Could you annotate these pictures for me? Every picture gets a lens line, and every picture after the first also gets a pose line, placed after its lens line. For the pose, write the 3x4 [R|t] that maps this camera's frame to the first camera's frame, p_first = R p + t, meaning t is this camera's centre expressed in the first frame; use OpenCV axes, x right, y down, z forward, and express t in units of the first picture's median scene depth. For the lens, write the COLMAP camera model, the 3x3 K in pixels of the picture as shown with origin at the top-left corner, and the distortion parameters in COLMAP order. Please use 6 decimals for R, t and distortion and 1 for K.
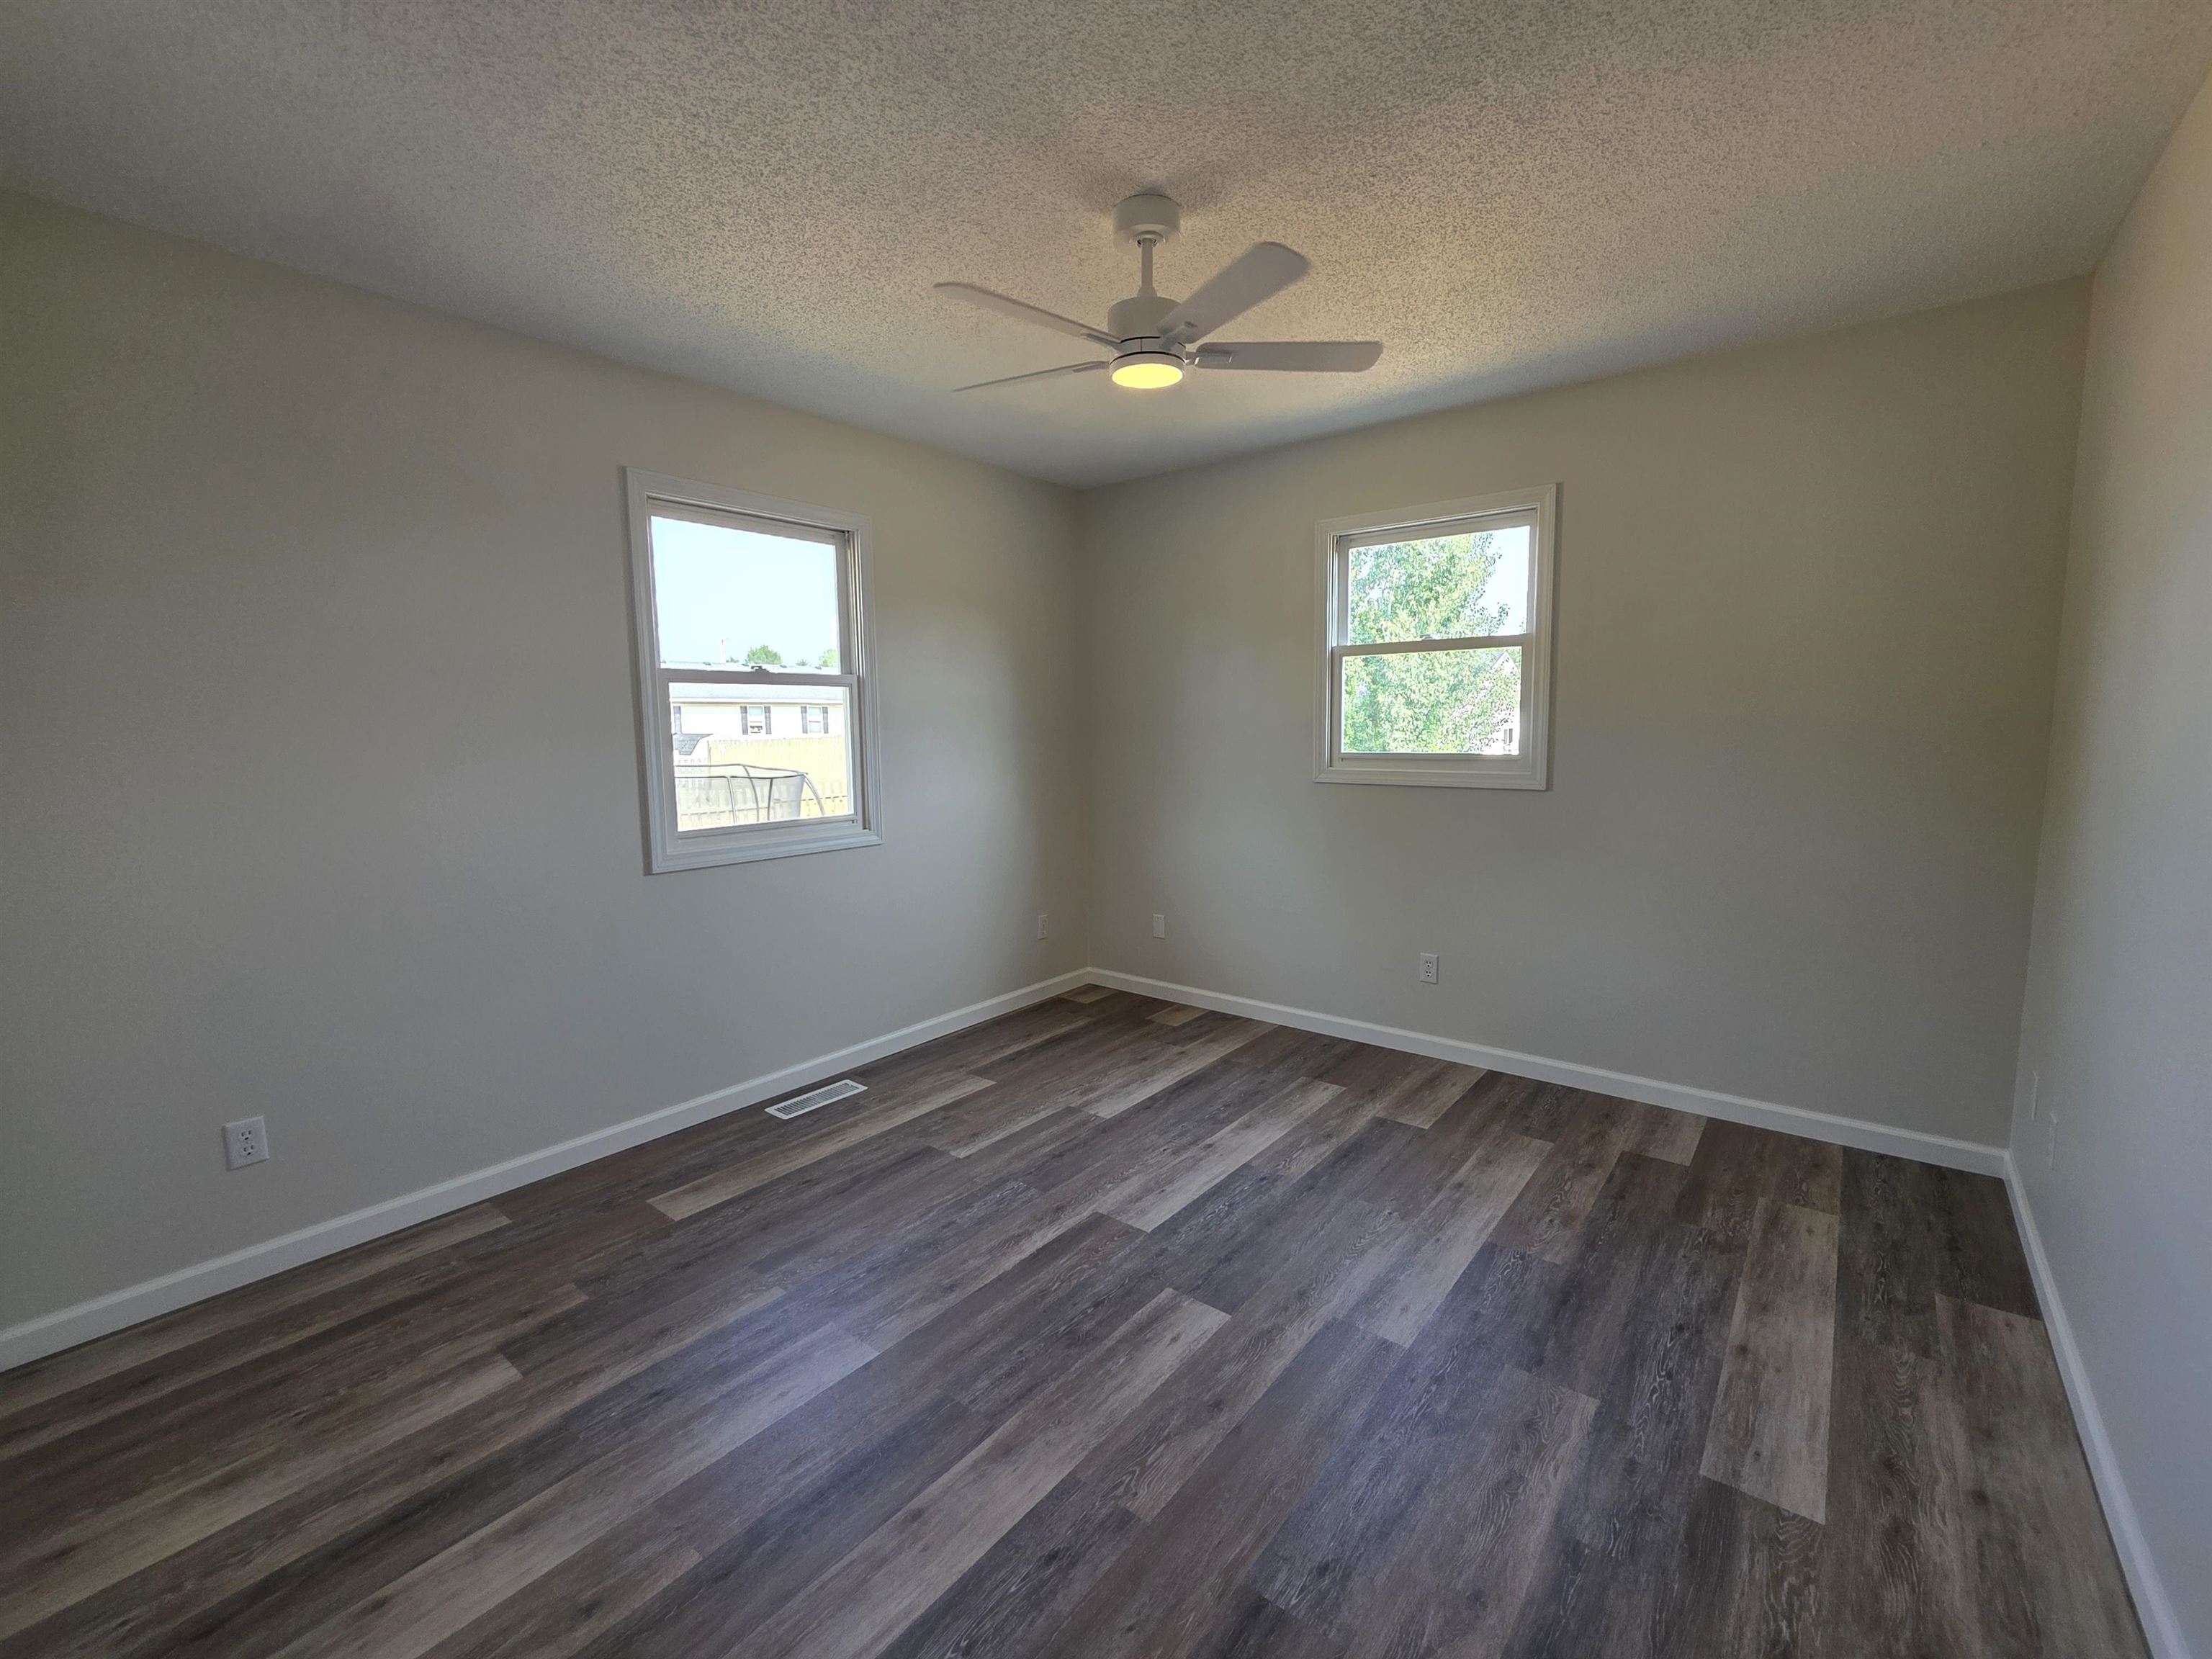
lens RADIAL K [[910.9, 0, 1105.4], [0, 910.9, 823.2], [0, 0, 1]] dist [0.014404, -0.000033]
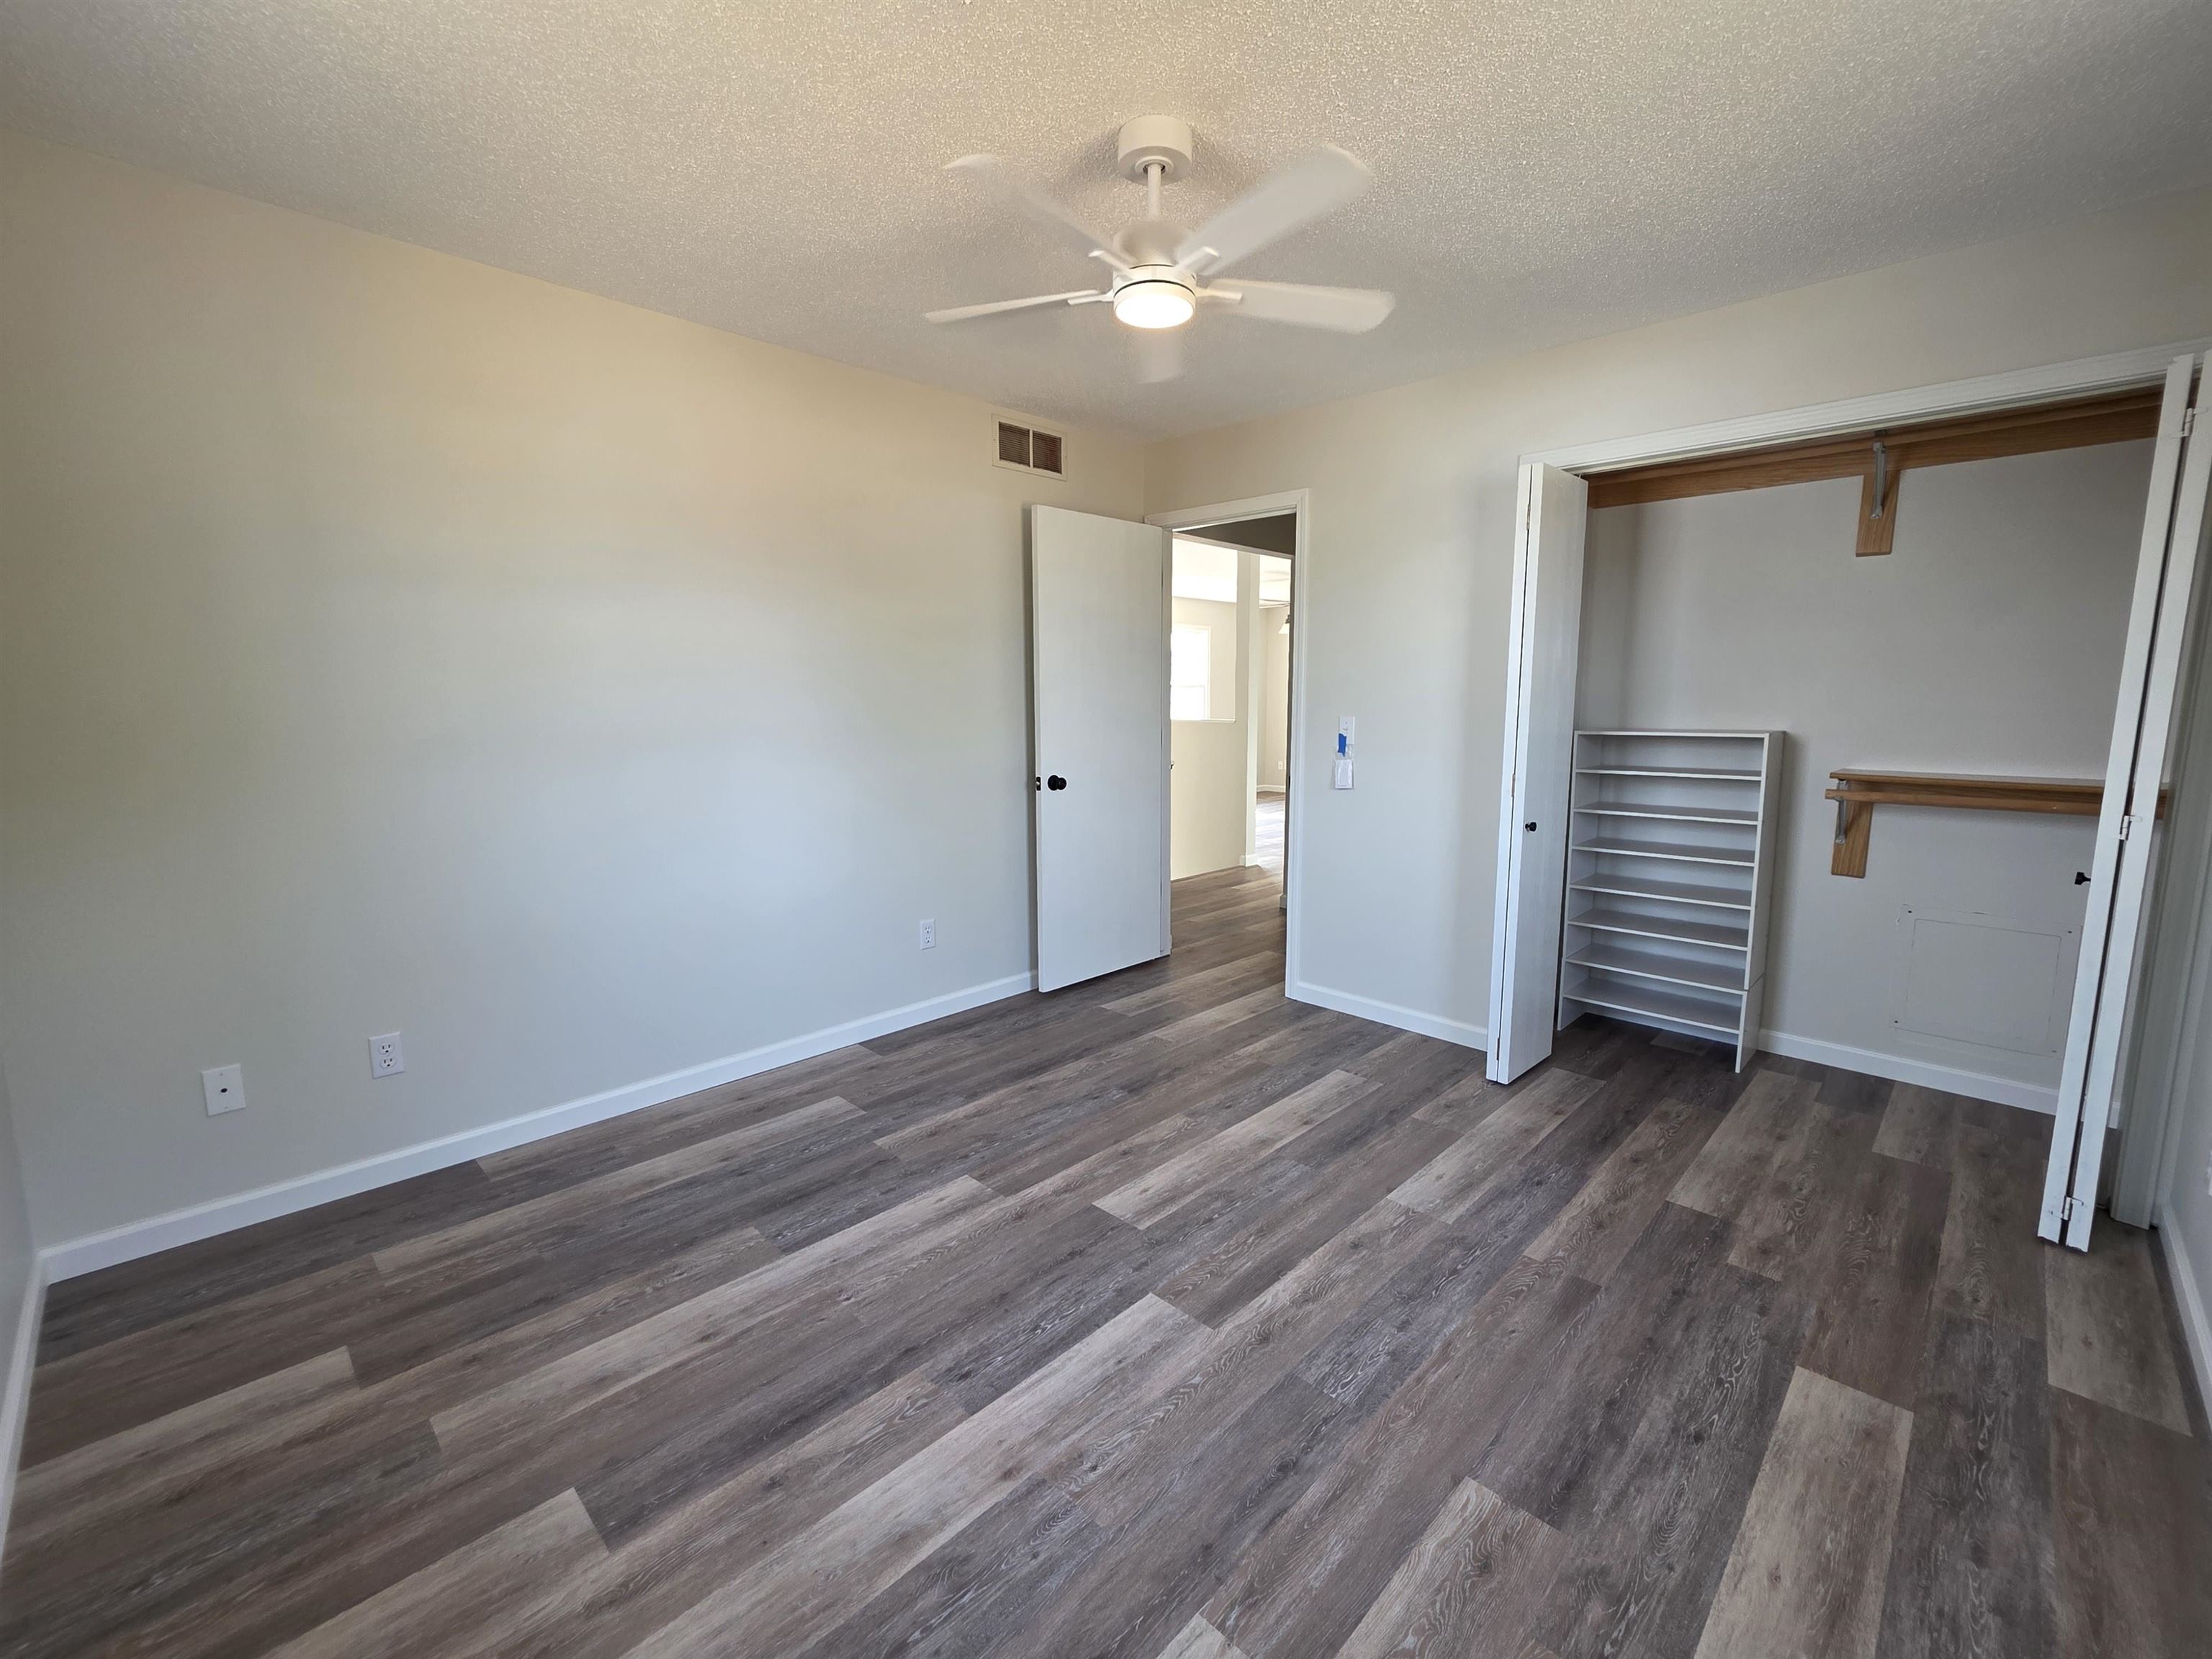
lens RADIAL K [[910.9, 0, 1105.4], [0, 910.9, 823.2], [0, 0, 1]] dist [0.014404, -0.000033]
pose [[-0.994666, -0.003620, 0.103089, 0.003591], [0.022619, 0.967408, 0.252212, -0.191703], [-0.100642, 0.253198, -0.962165, 1.766428]]
